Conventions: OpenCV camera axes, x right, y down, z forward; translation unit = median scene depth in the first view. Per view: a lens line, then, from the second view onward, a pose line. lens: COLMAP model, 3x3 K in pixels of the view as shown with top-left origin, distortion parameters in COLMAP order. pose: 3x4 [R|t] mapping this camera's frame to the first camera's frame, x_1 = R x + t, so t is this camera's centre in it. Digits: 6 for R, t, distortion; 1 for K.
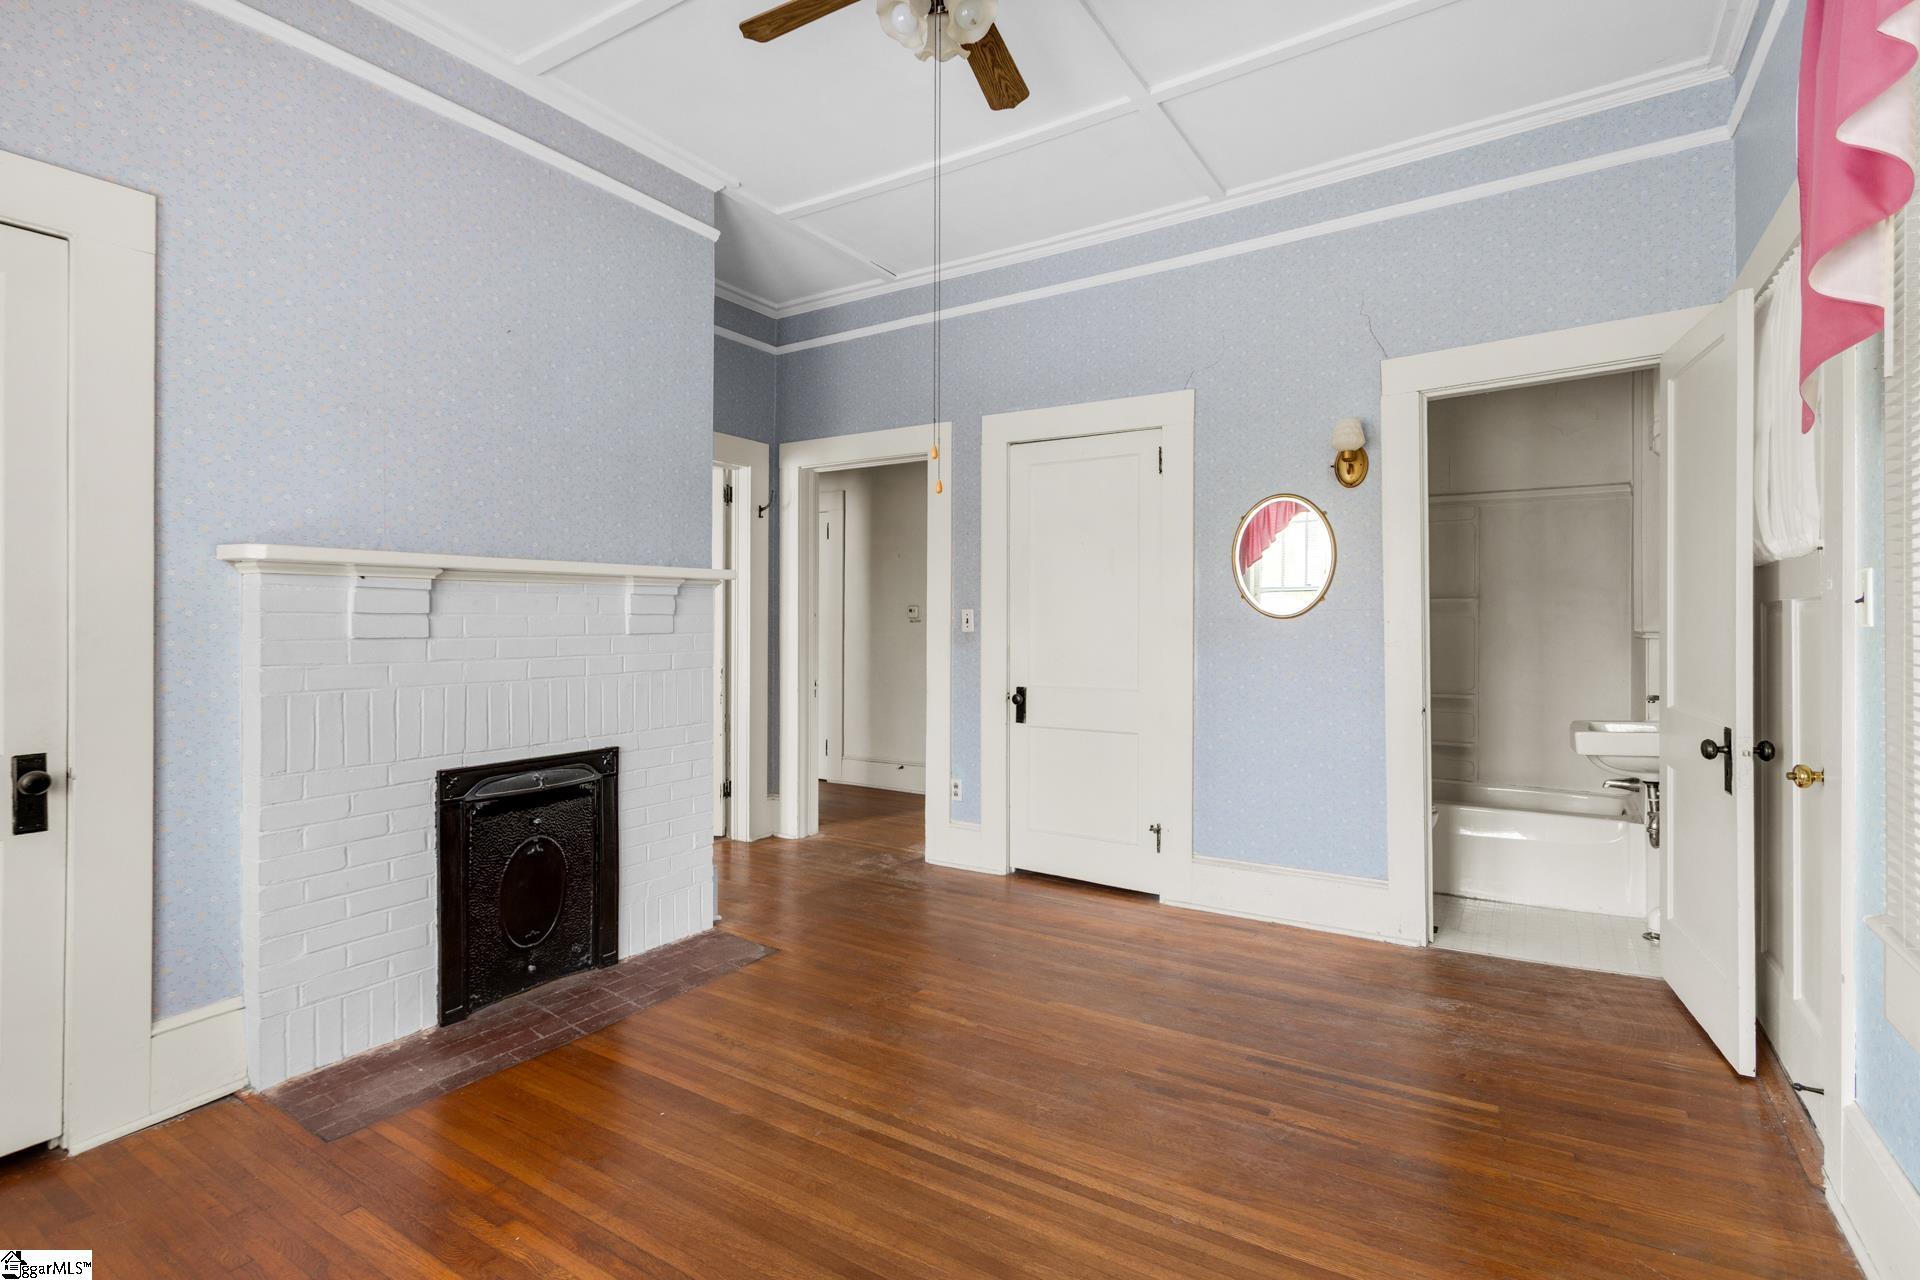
lens RADIAL K [[898.6, 0, 953.3], [0, 898.6, 611.8], [0, 0, 1]] dist [-0.014609, -0.000346]
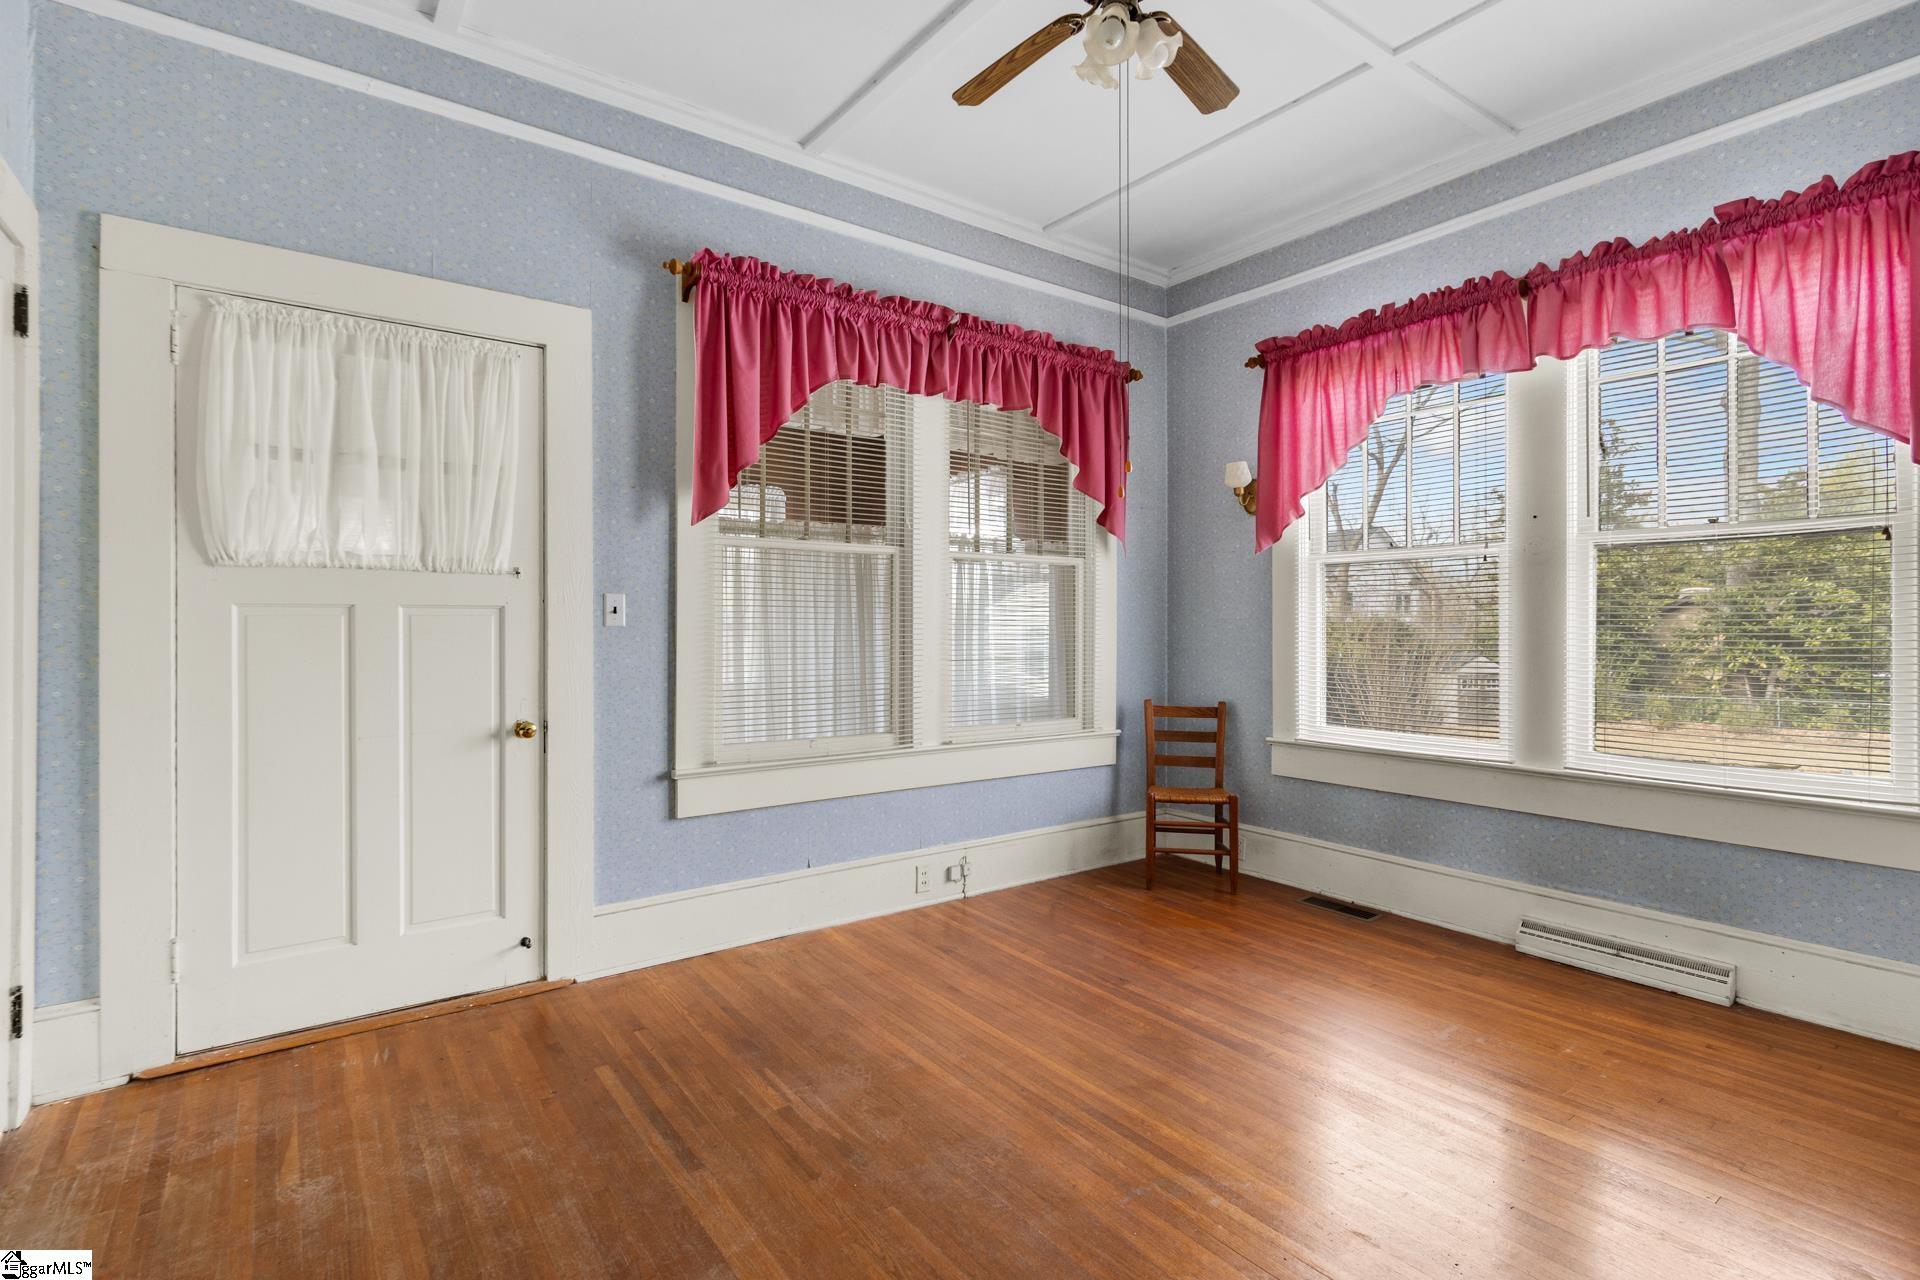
lens RADIAL K [[904.1, 0, 962.6], [0, 904.1, 629.9], [0, 0, 1]] dist [0.000208, 0.000012]
pose [[-0.938781, -0.000618, 0.344514, -0.150149], [-0.003213, 0.999971, -0.006960, 0.022869], [-0.344499, -0.007641, -0.938756, 1.511294]]
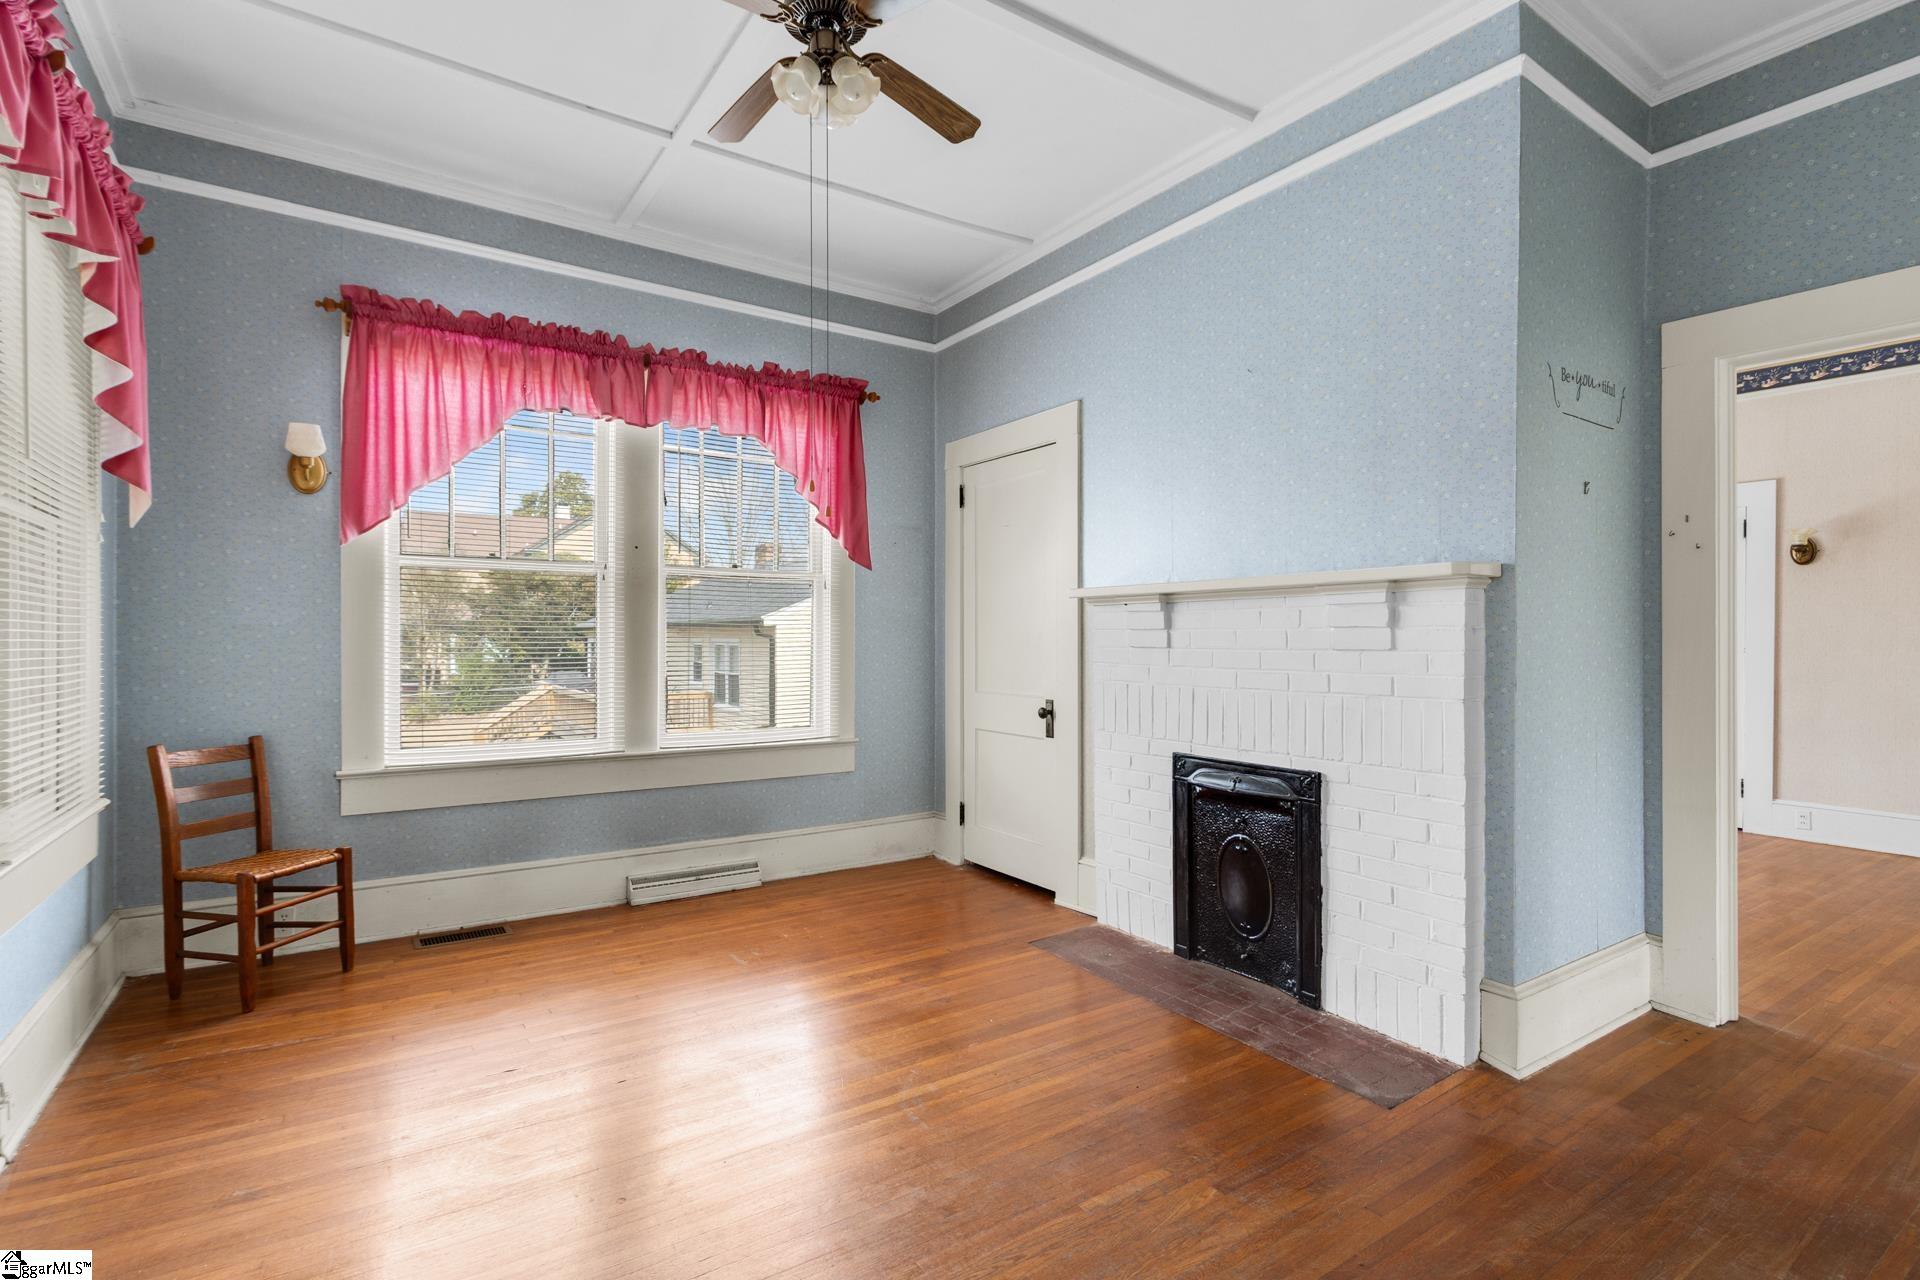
lens RADIAL K [[898.0, 0, 955.1], [0, 898.0, 638.6], [0, 0, 1]] dist [-0.000125, -0.000990]
pose [[-0.387478, 0.000326, -0.921879, 0.699782], [0.004845, 0.999987, -0.001683, 0.015659], [0.921866, -0.005119, -0.387475, 1.160876]]
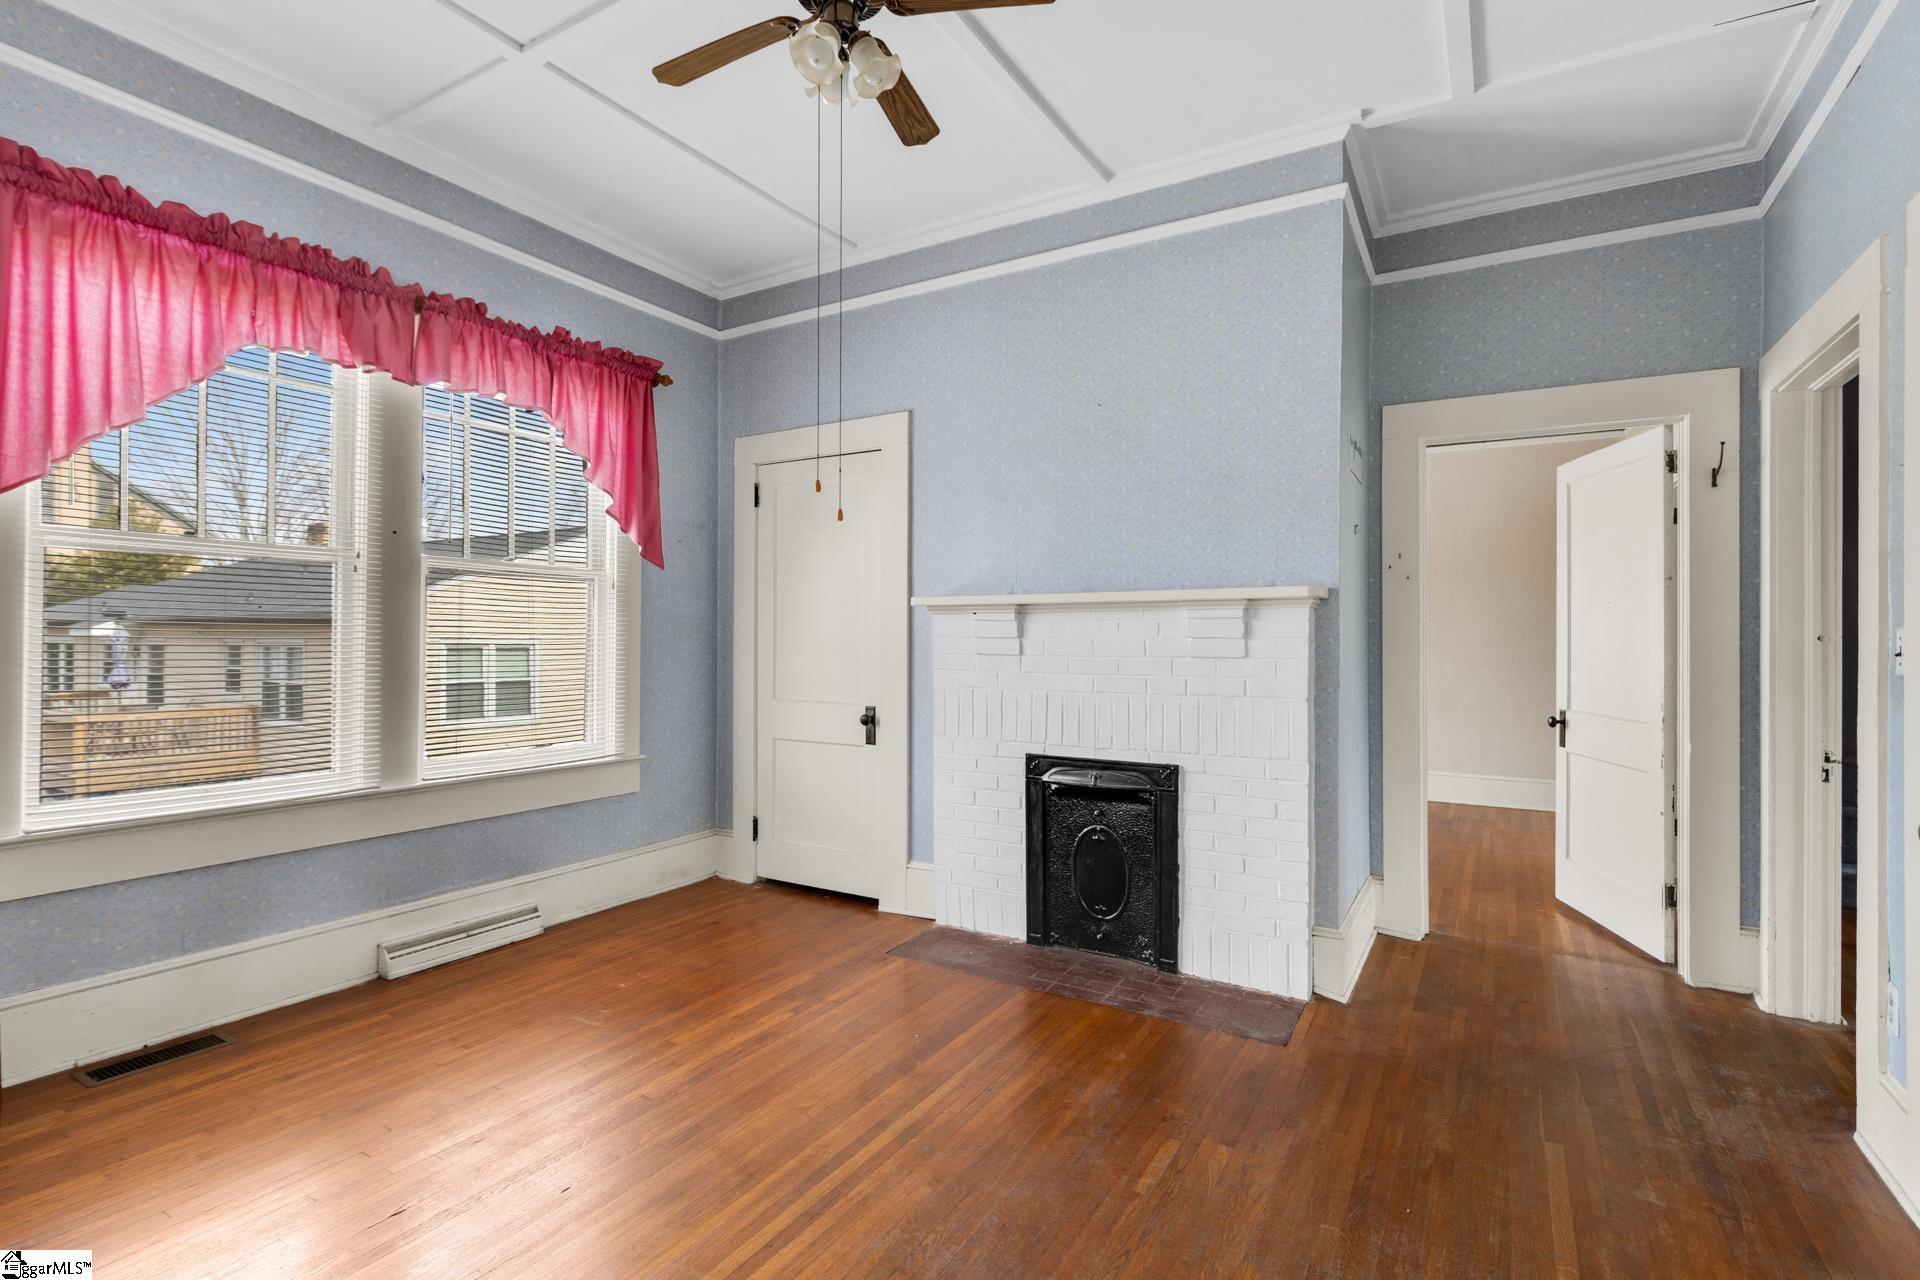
lens RADIAL K [[893.5, 0, 953.8], [0, 893.5, 630.0], [0, 0, 1]] dist [0.000827, -0.001817]
pose [[0.035536, -0.009381, -0.999324, 0.750168], [0.002846, 0.999953, -0.009285, 0.002657], [0.999364, -0.002514, 0.035561, 0.806907]]
